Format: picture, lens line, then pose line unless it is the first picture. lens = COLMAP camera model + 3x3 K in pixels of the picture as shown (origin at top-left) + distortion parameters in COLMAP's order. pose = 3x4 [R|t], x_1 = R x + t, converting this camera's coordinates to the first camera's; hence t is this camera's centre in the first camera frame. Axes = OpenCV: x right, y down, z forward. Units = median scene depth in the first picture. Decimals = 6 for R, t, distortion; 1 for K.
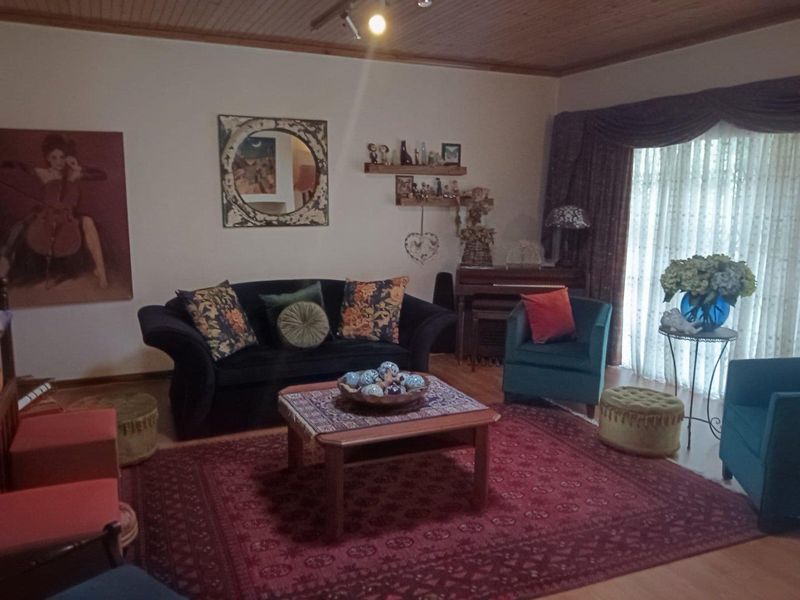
lens RADIAL K [[630.6, 0, 404.9], [0, 630.6, 297.6], [0, 0, 1]] dist [0.125348, -0.248941]
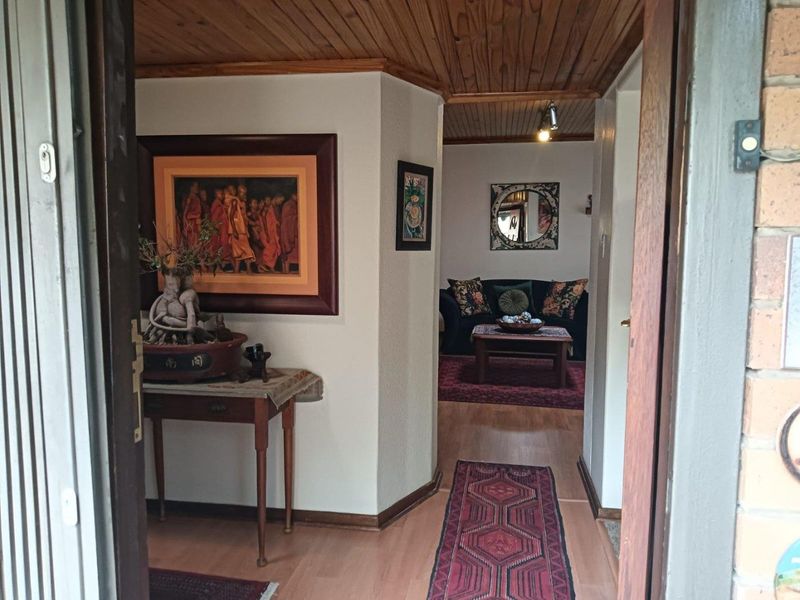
lens RADIAL K [[630.6, 0, 404.9], [0, 630.6, 297.6], [0, 0, 1]] dist [0.125348, -0.248941]
pose [[0.832222, 0.043294, -0.552750, 0.513287], [-0.083300, 0.995394, -0.047454, 0.127385], [0.548149, 0.085537, 0.831995, -0.564841]]
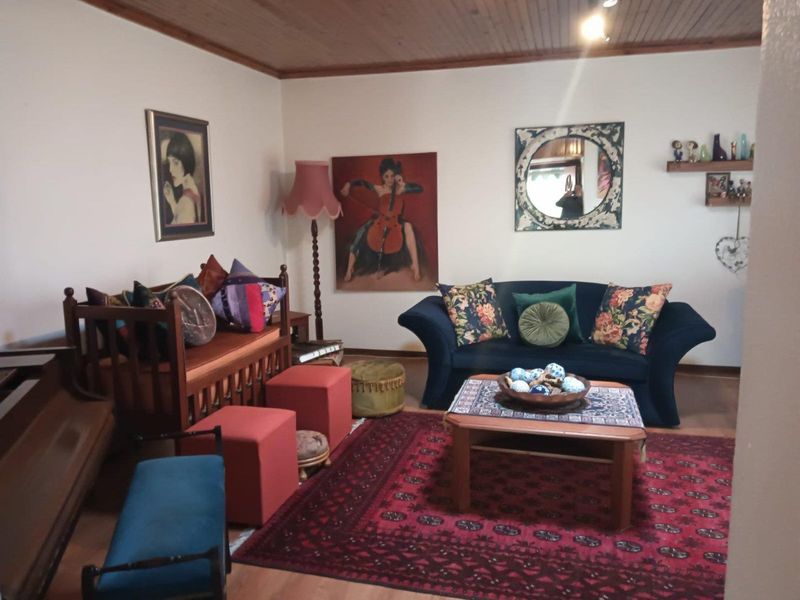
lens RADIAL K [[630.6, 0, 404.9], [0, 630.6, 297.6], [0, 0, 1]] dist [0.125348, -0.248941]
pose [[0.774808, 0.070739, -0.628227, 0.297285], [-0.074269, 0.997024, 0.020668, -0.004680], [0.627819, 0.030644, 0.777756, 0.037811]]
